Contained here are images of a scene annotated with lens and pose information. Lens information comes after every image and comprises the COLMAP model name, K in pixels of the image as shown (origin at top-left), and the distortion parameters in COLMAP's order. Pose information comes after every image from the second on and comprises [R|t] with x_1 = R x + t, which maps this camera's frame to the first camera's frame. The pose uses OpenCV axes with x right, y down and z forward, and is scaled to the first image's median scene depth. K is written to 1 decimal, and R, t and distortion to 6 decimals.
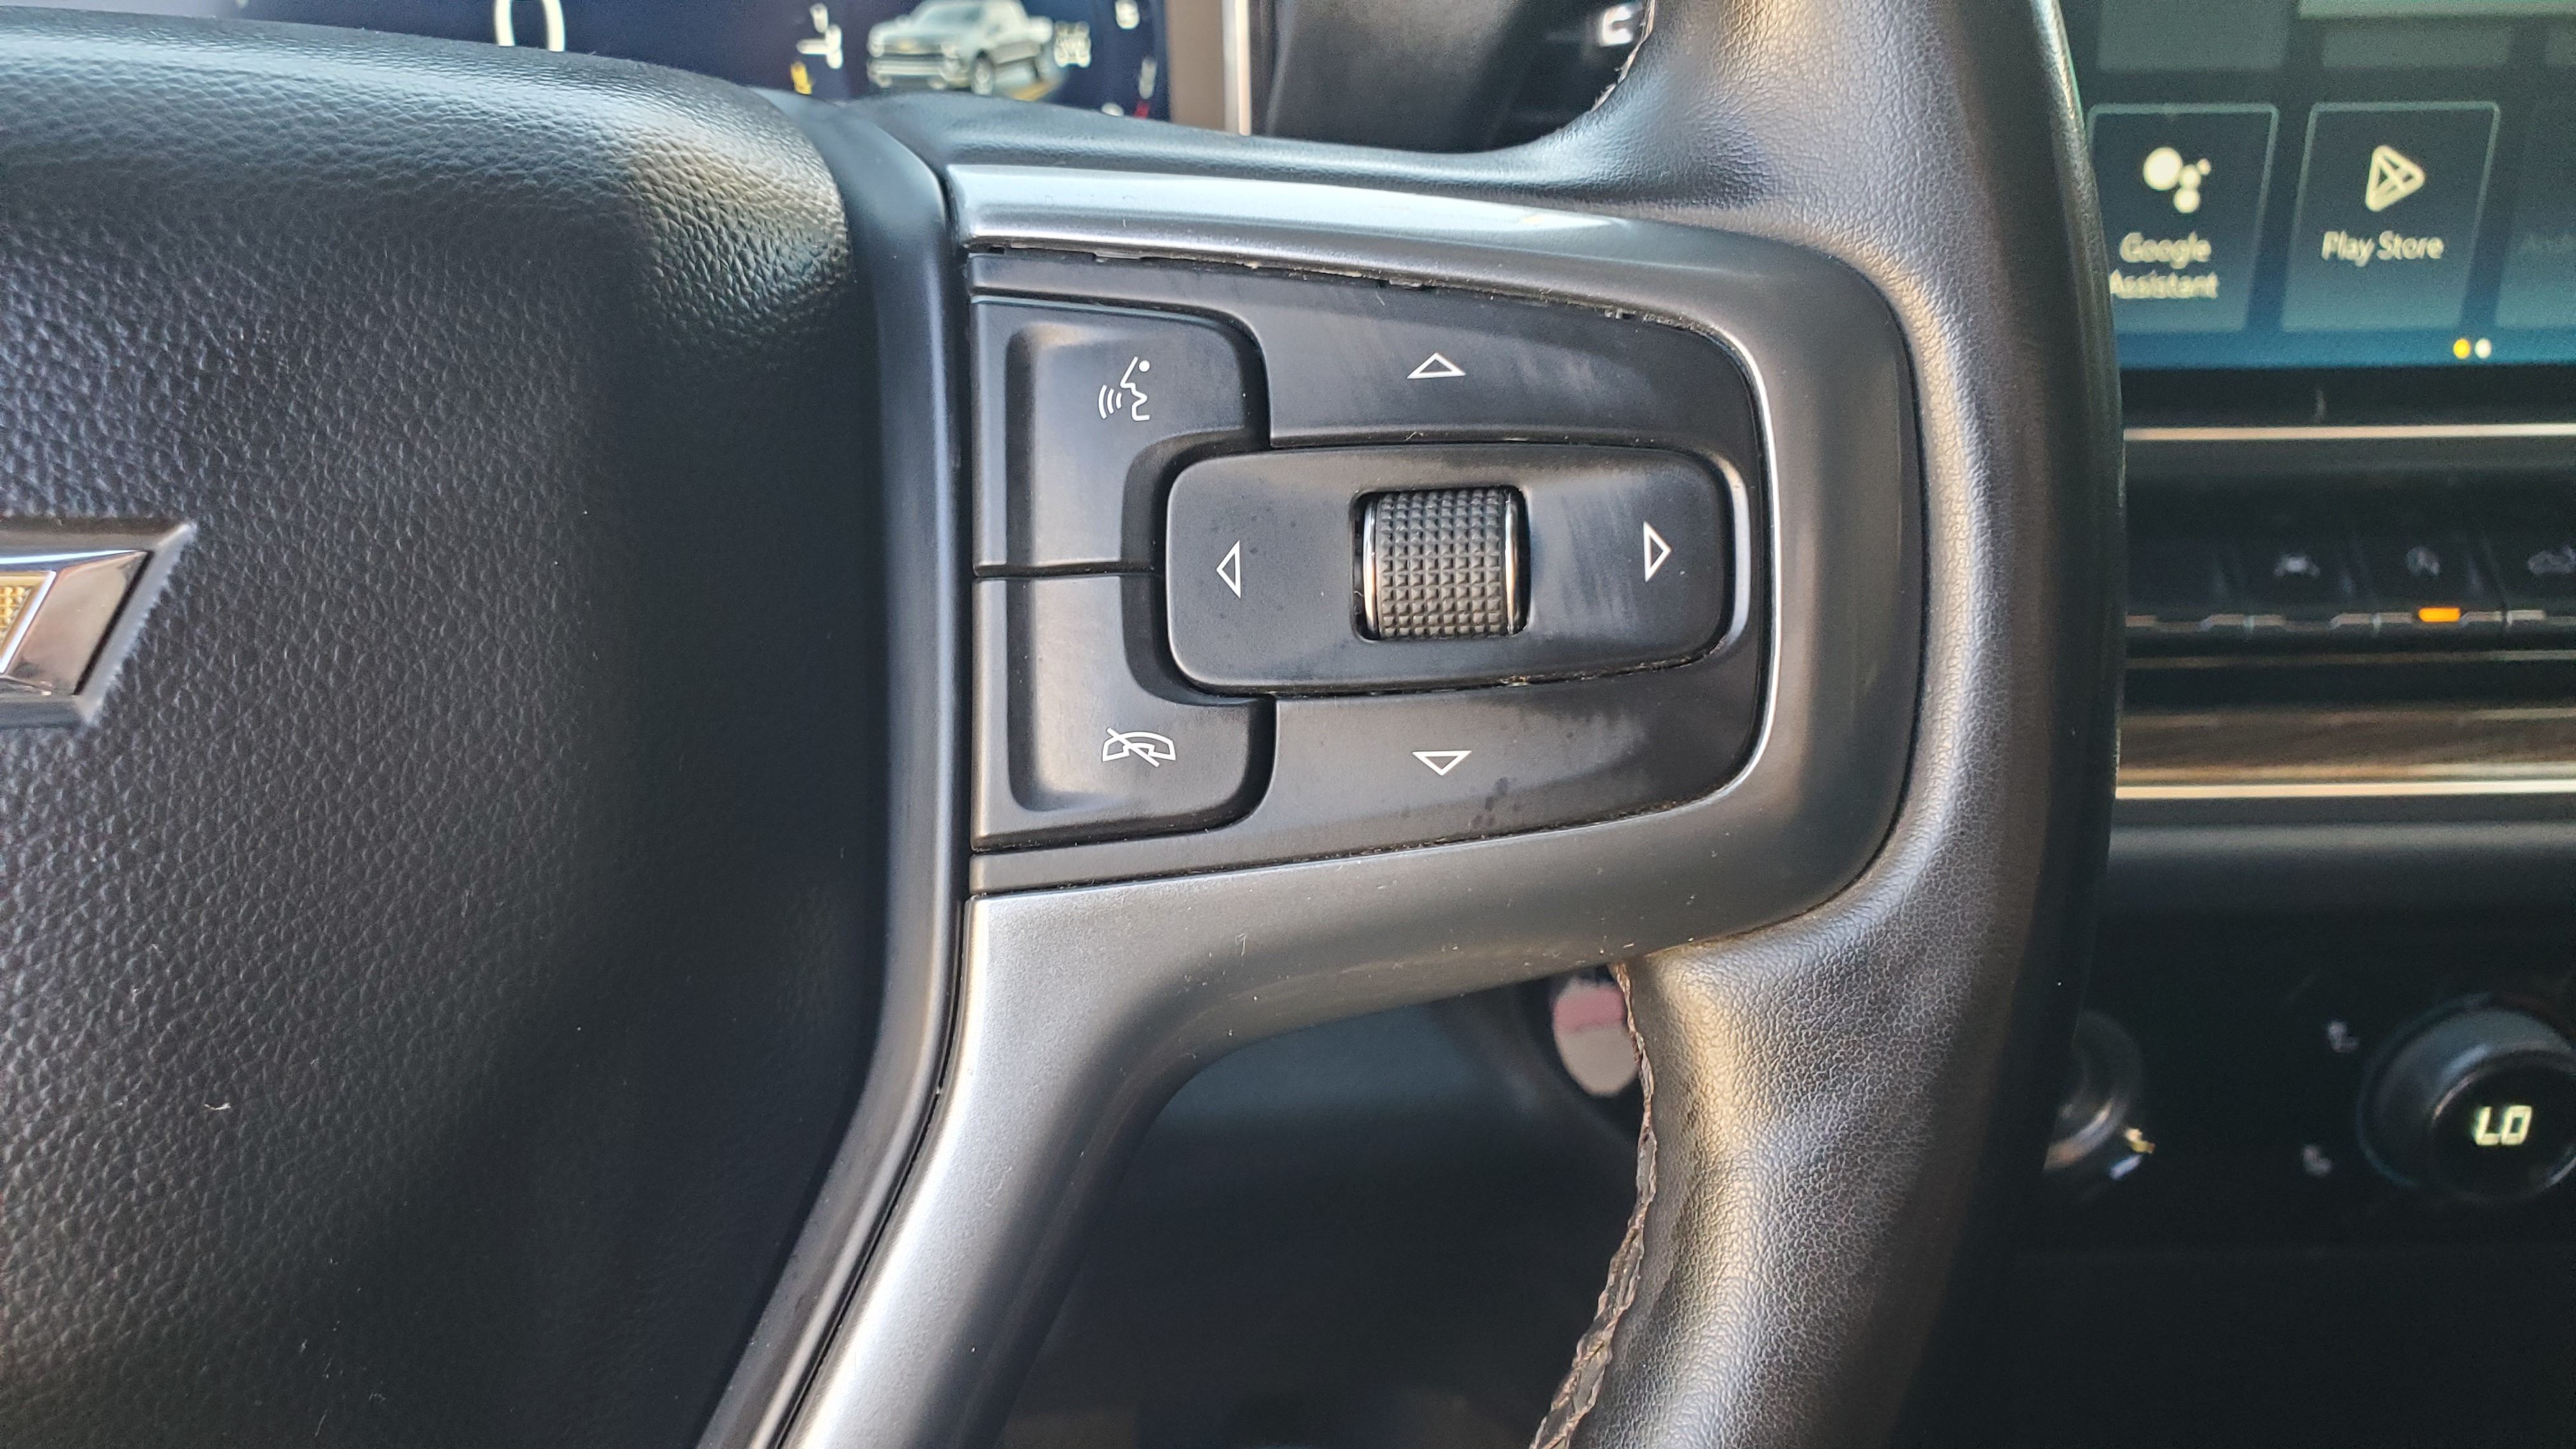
lens RADIAL K [[2016.0, 0, 1288.0], [0, 2016.0, 724.5], [0, 0, 1]] dist [0.009045, 0.002639]
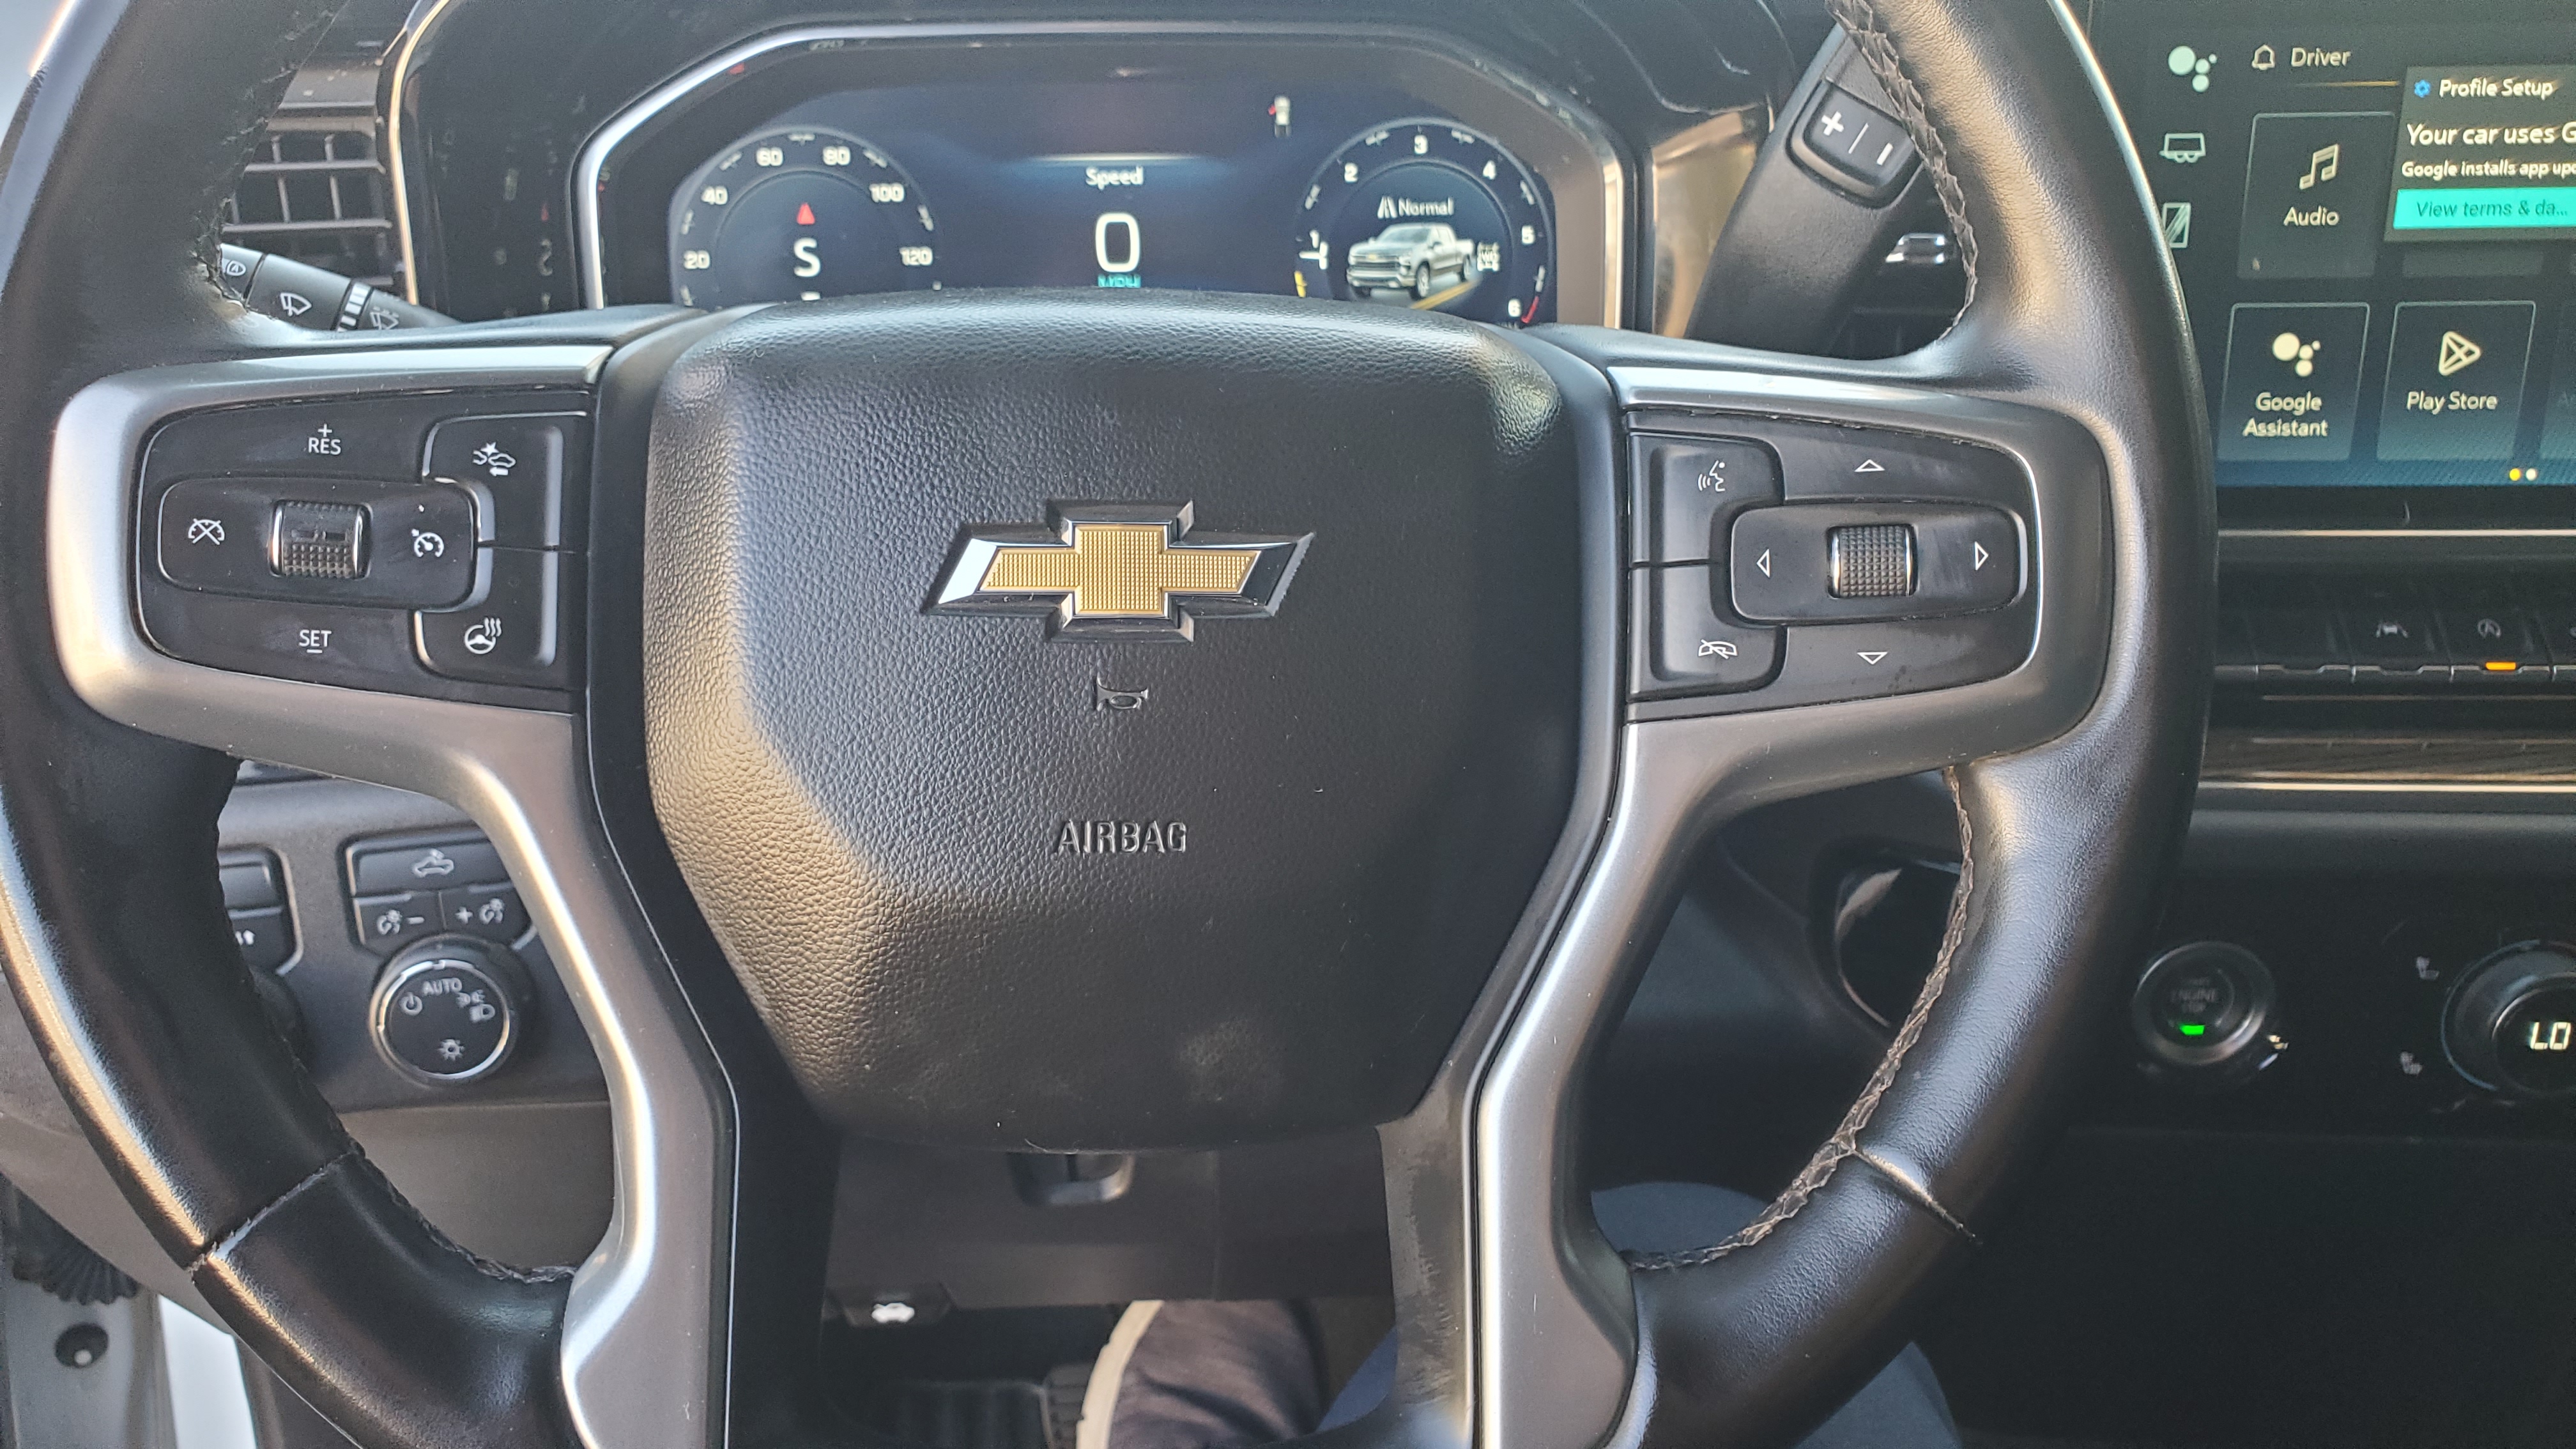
lens RADIAL K [[2031.3, 0, 1218.7], [0, 2031.3, 724.7], [0, 0, 1]] dist [0.002736, 0.000122]
pose [[0.994203, 0.020852, -0.105476, -0.336487], [-0.027675, 0.997589, -0.063648, 0.219117], [0.103894, 0.066198, 0.992383, -1.030382]]
